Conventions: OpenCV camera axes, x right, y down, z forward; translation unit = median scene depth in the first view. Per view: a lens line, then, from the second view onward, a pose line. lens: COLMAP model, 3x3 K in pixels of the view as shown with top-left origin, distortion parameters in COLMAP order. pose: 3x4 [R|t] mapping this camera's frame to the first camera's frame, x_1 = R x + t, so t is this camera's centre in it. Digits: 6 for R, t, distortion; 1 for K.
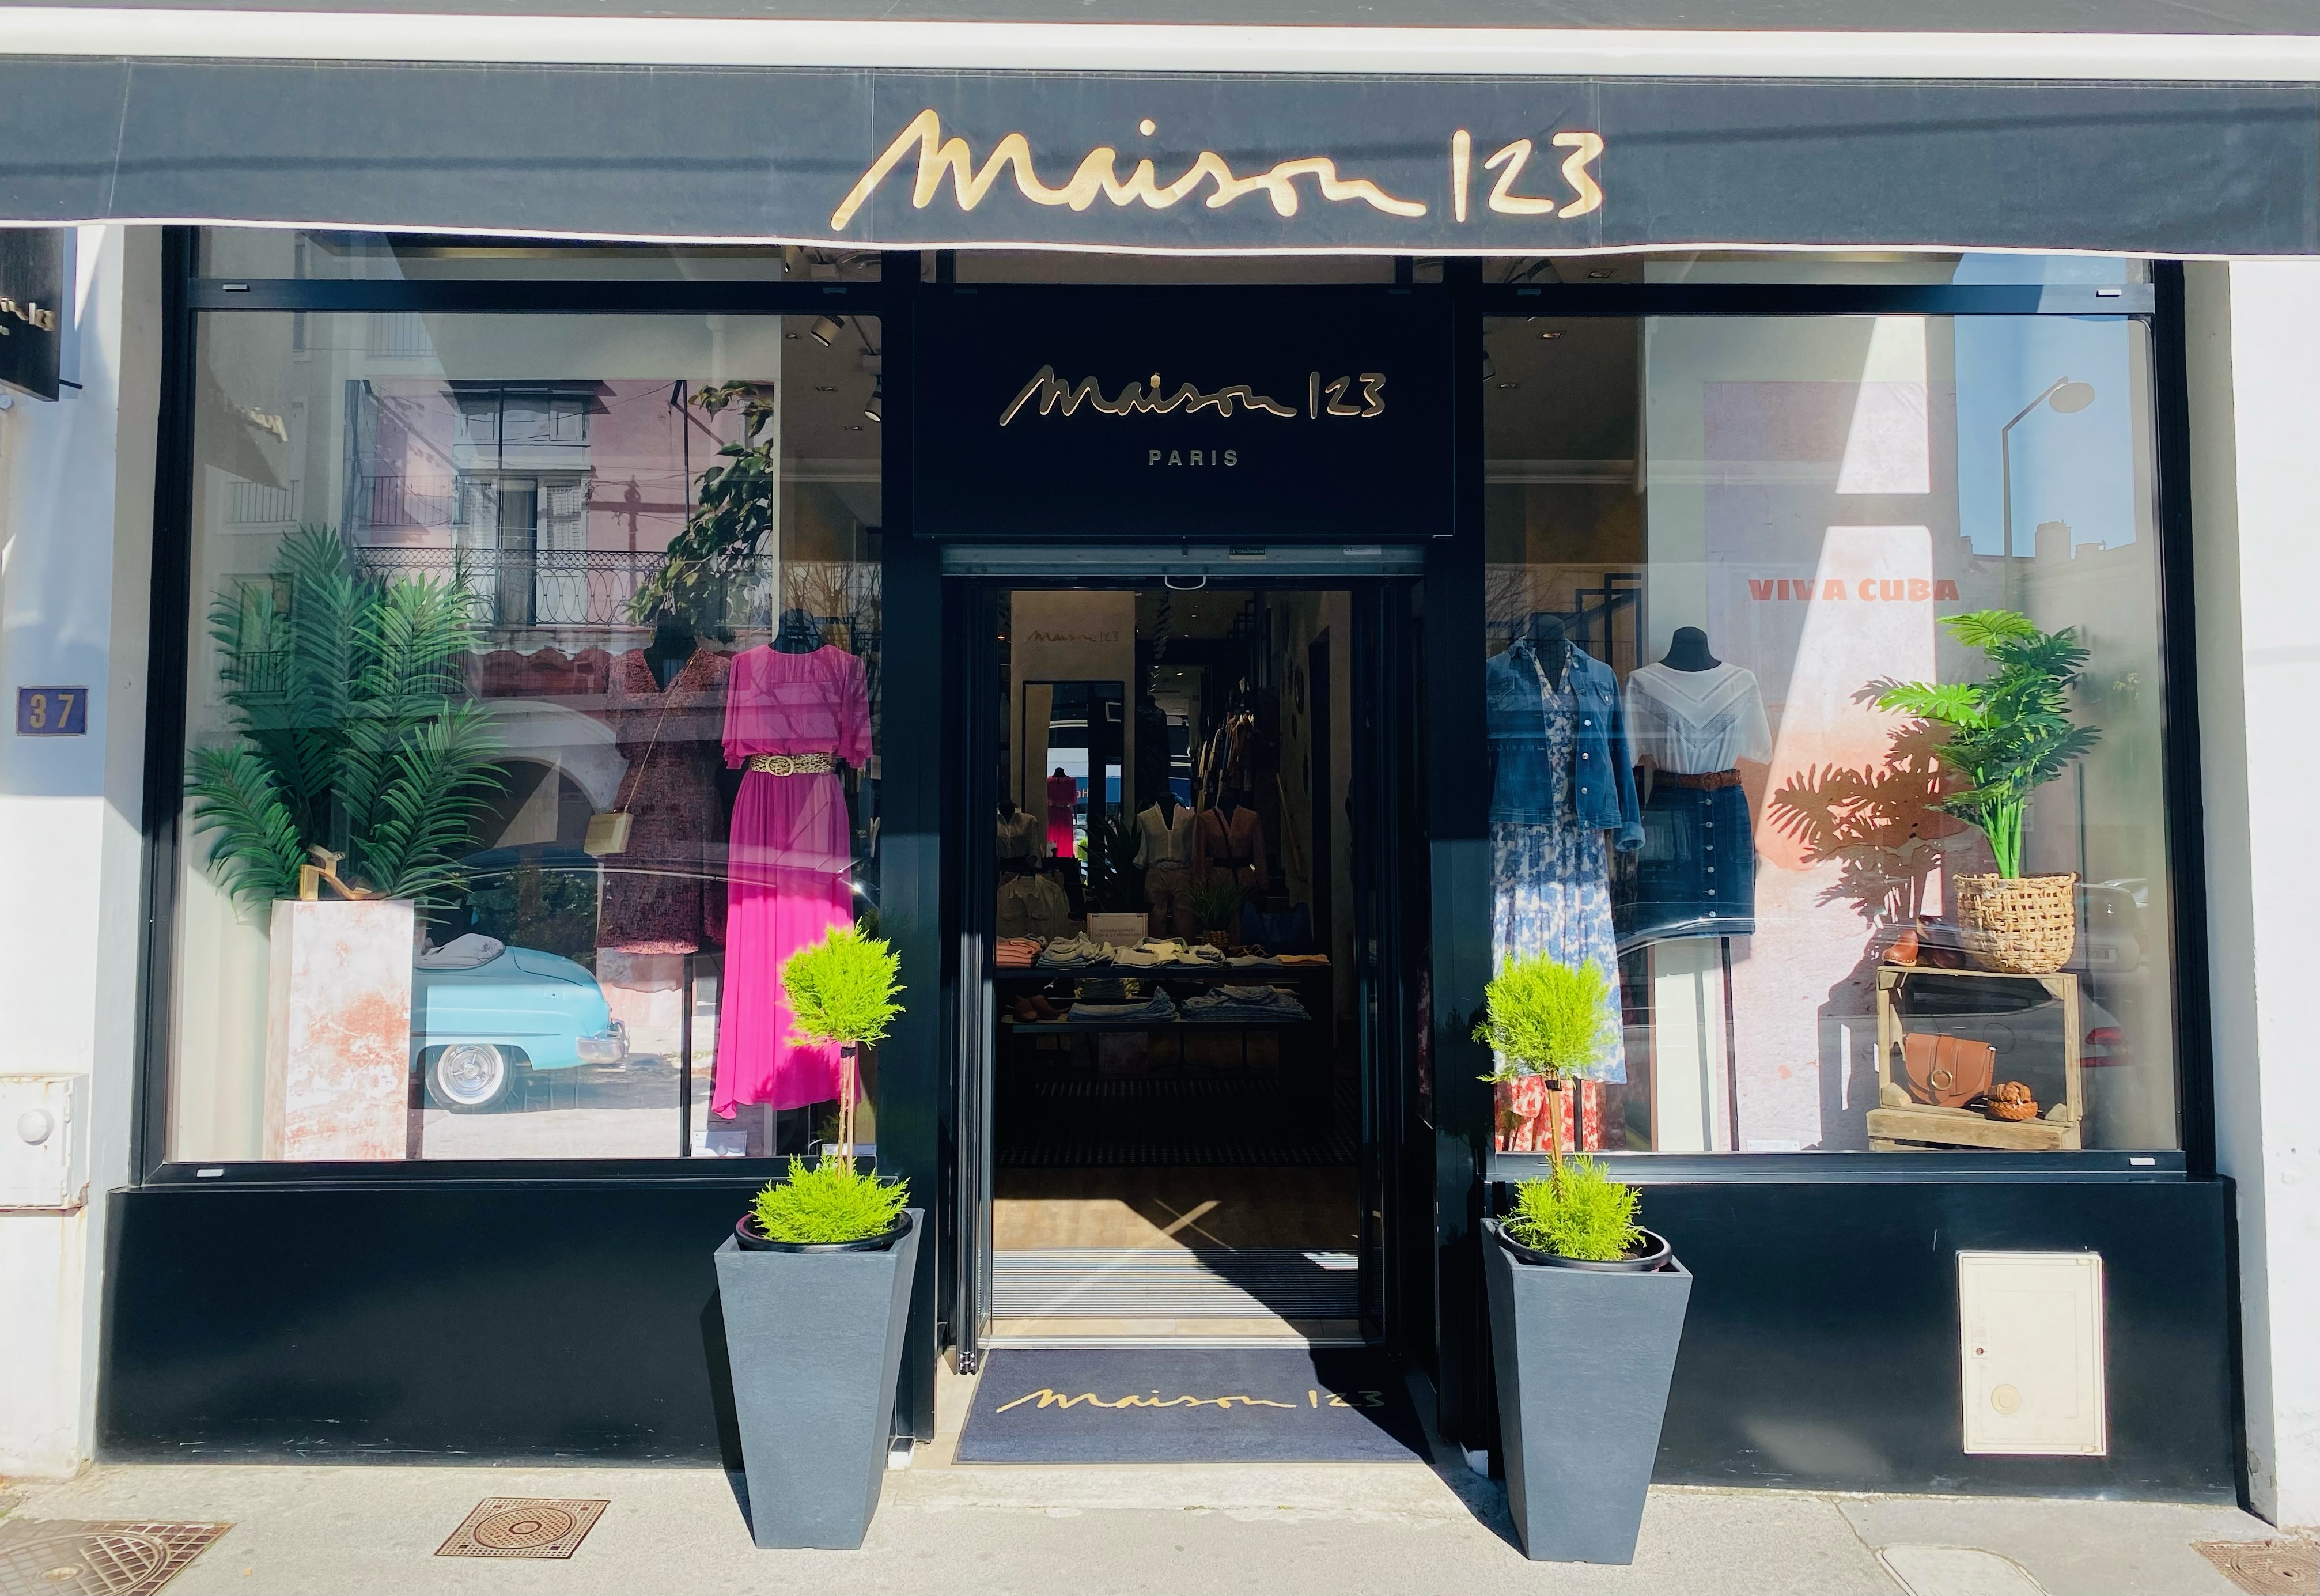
lens RADIAL K [[1757.0, 0, 1159.8], [0, 1757.0, 701.5], [0, 0, 1]] dist [0.005678, -0.005849]
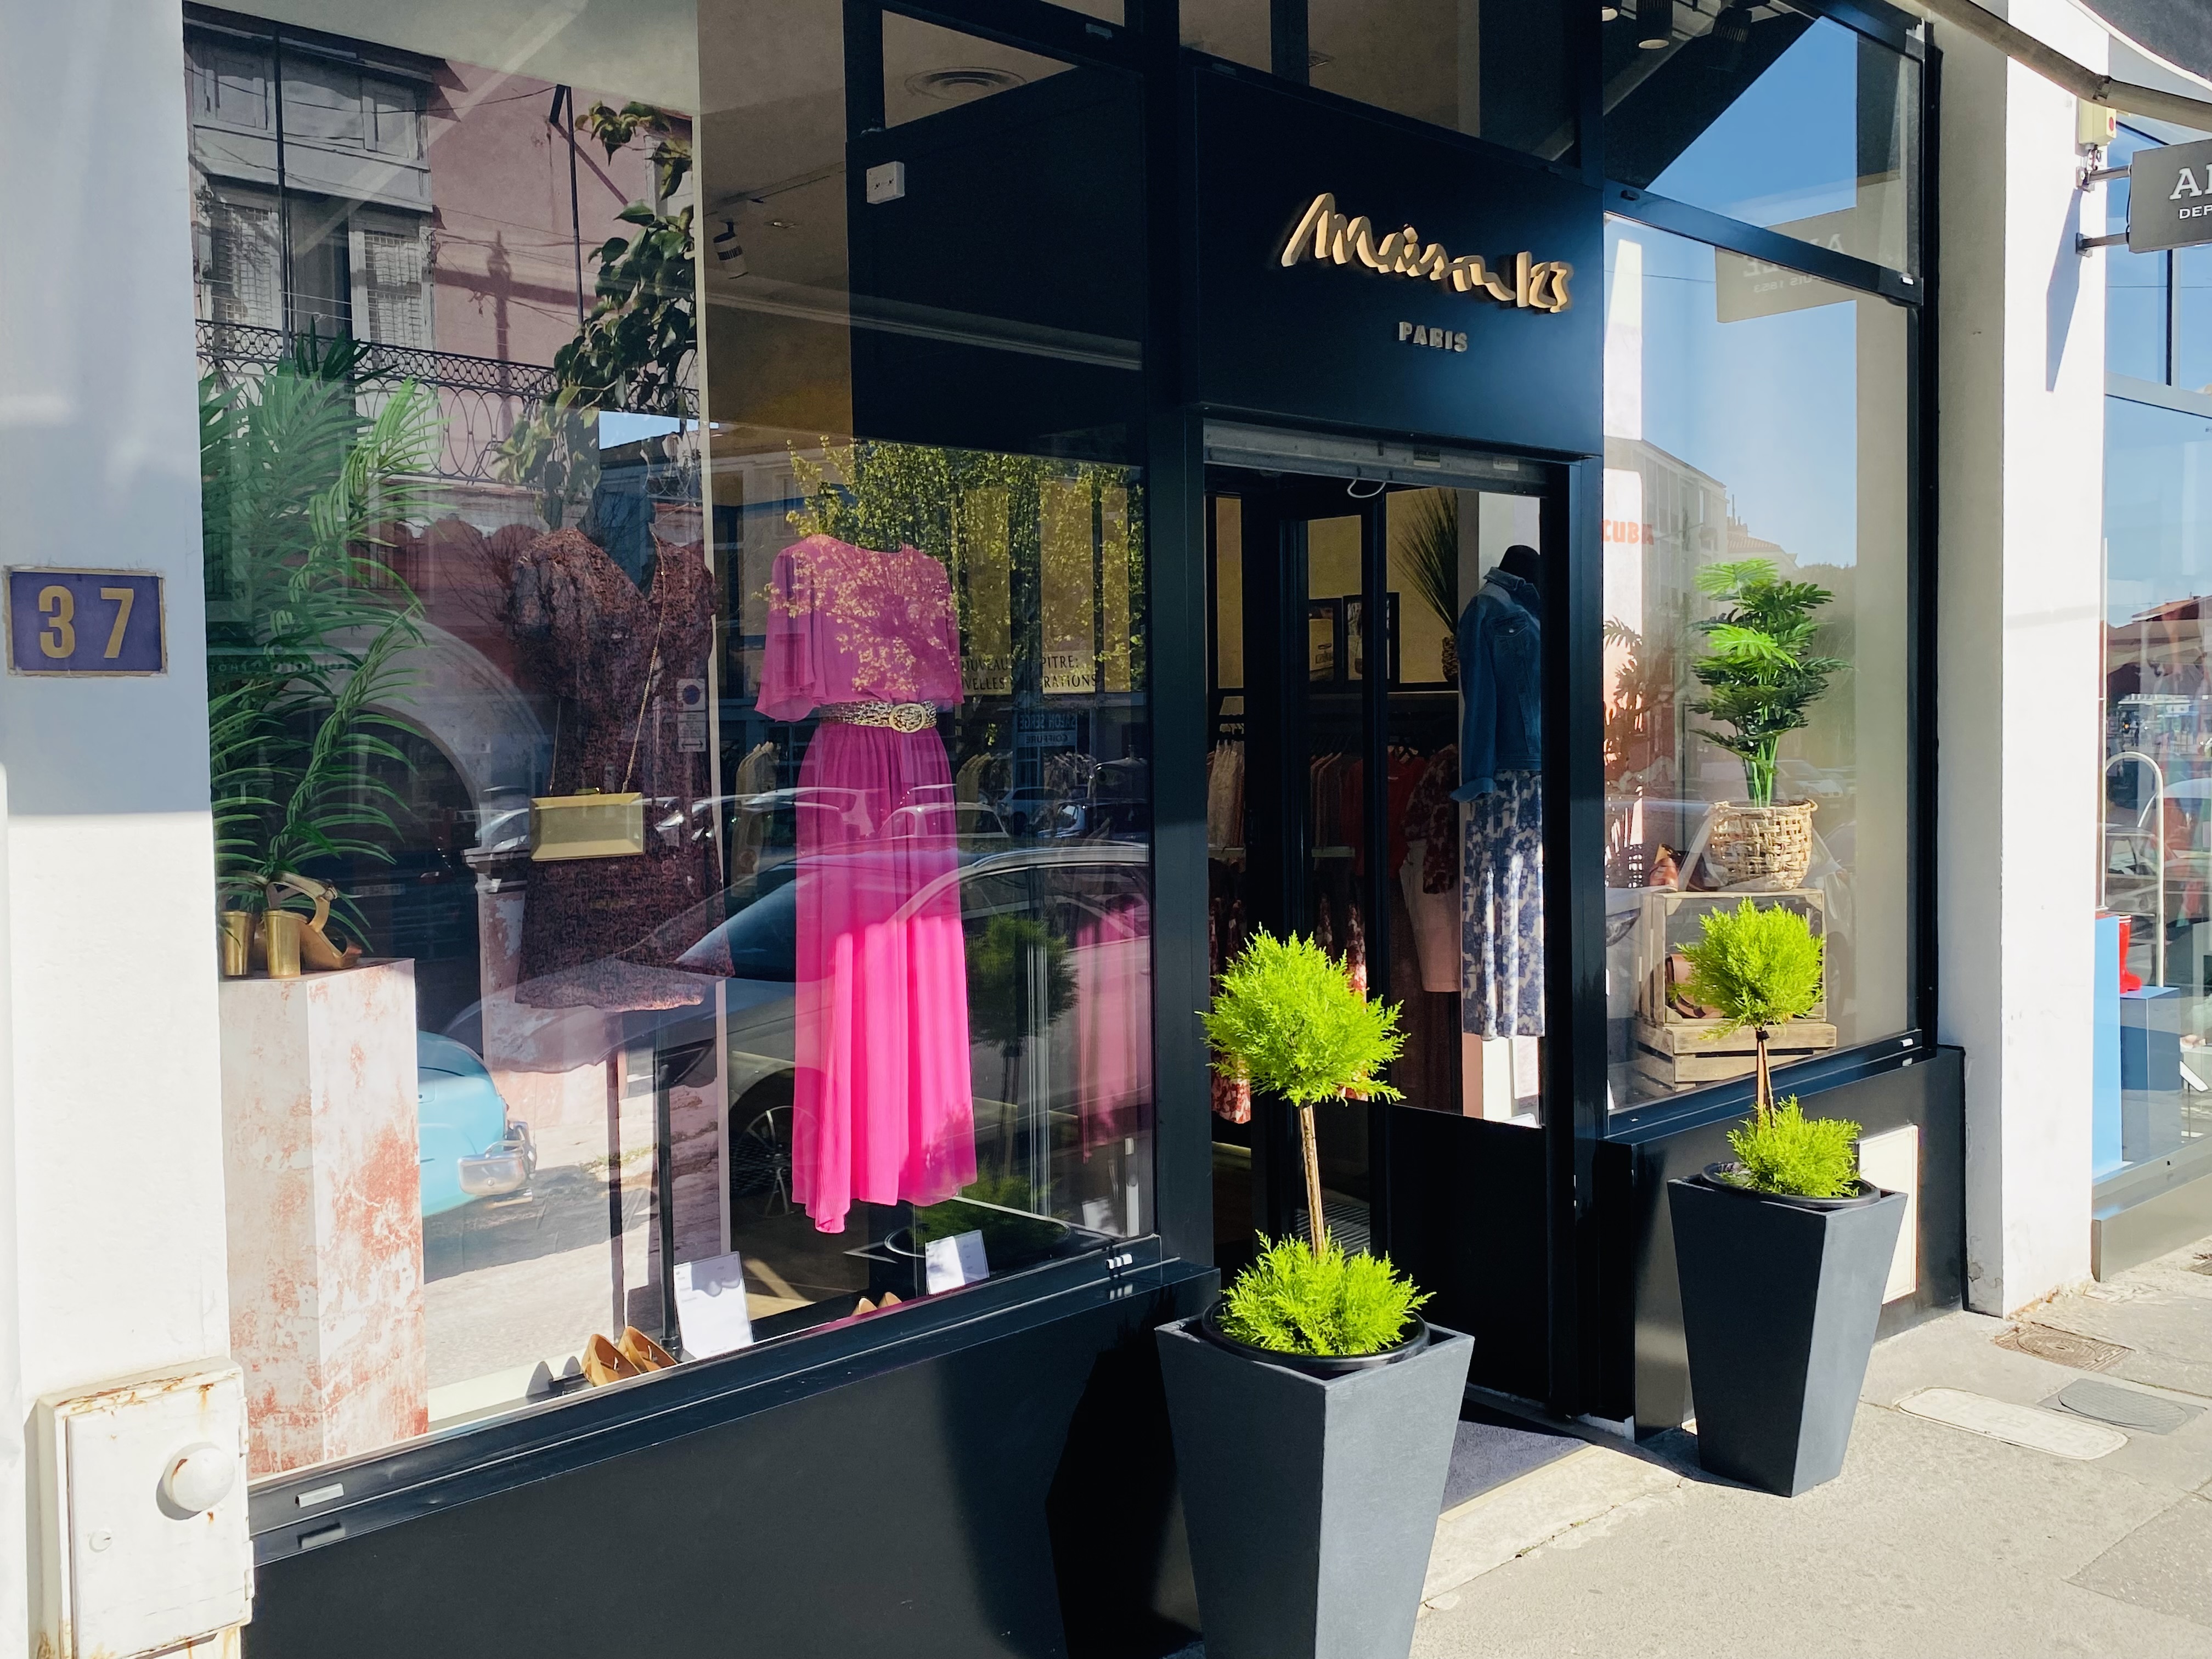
lens RADIAL K [[2062.7, 0, 1106.0], [0, 2062.7, 829.1], [0, 0, 1]] dist [-0.014461, 0.000000]
pose [[0.725048, -0.047863, 0.687033, -0.643506], [-0.028509, 0.994641, 0.099378, -0.001465], [-0.688108, -0.091641, 0.719798, 0.331493]]
